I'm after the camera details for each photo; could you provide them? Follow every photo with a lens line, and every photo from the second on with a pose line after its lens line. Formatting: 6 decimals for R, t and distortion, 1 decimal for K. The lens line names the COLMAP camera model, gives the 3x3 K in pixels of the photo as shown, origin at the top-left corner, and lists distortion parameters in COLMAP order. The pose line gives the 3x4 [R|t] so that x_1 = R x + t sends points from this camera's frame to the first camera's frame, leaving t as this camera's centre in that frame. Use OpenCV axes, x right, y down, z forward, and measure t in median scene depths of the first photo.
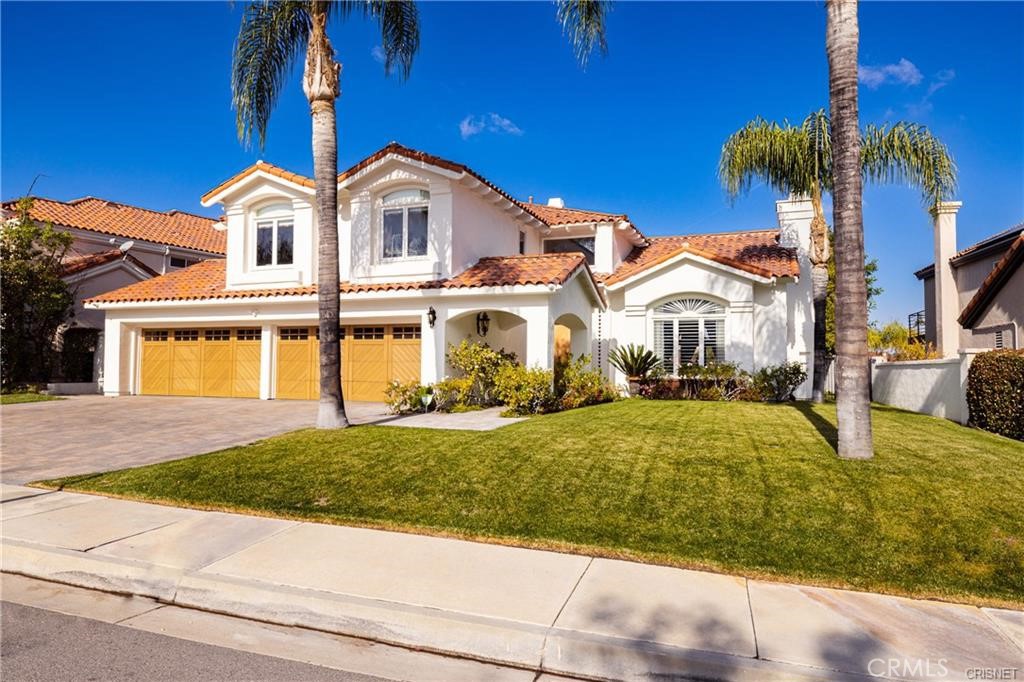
lens RADIAL K [[615.6, 0, 507.7], [0, 615.6, 335.3], [0, 0, 1]] dist [-0.004414, 0.000818]
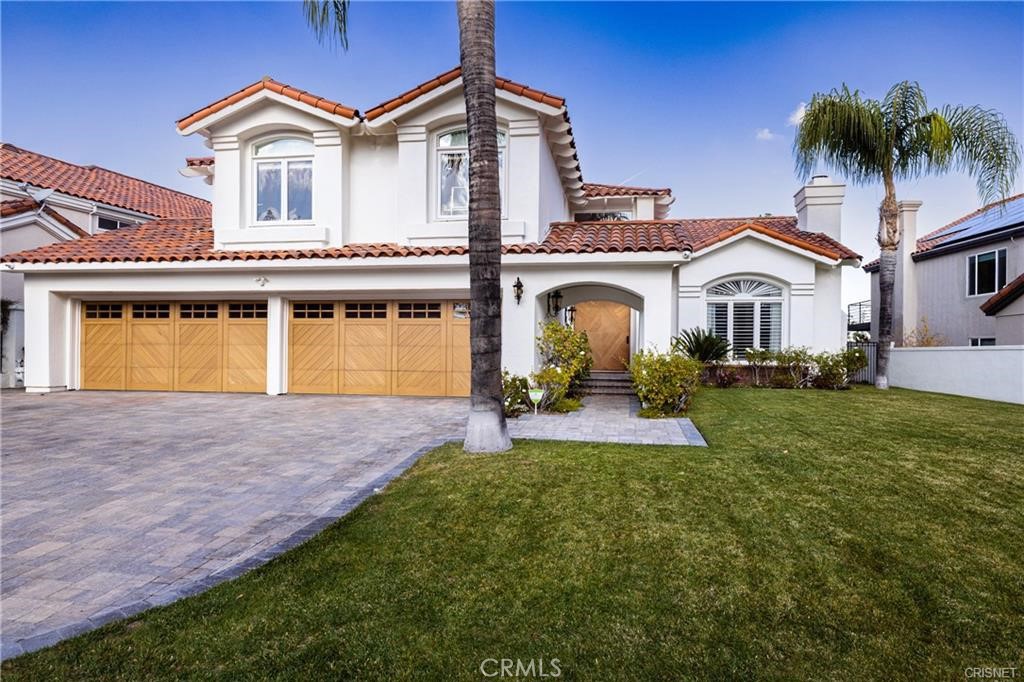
lens RADIAL K [[542.8, 0, 517.5], [0, 542.8, 344.5], [0, 0, 1]] dist [-0.001579, -0.001690]
pose [[0.978738, 0.002796, 0.205097, -0.229435], [-0.011233, 0.999137, 0.039983, 0.010489], [-0.204808, -0.041437, 0.977925, 0.270059]]
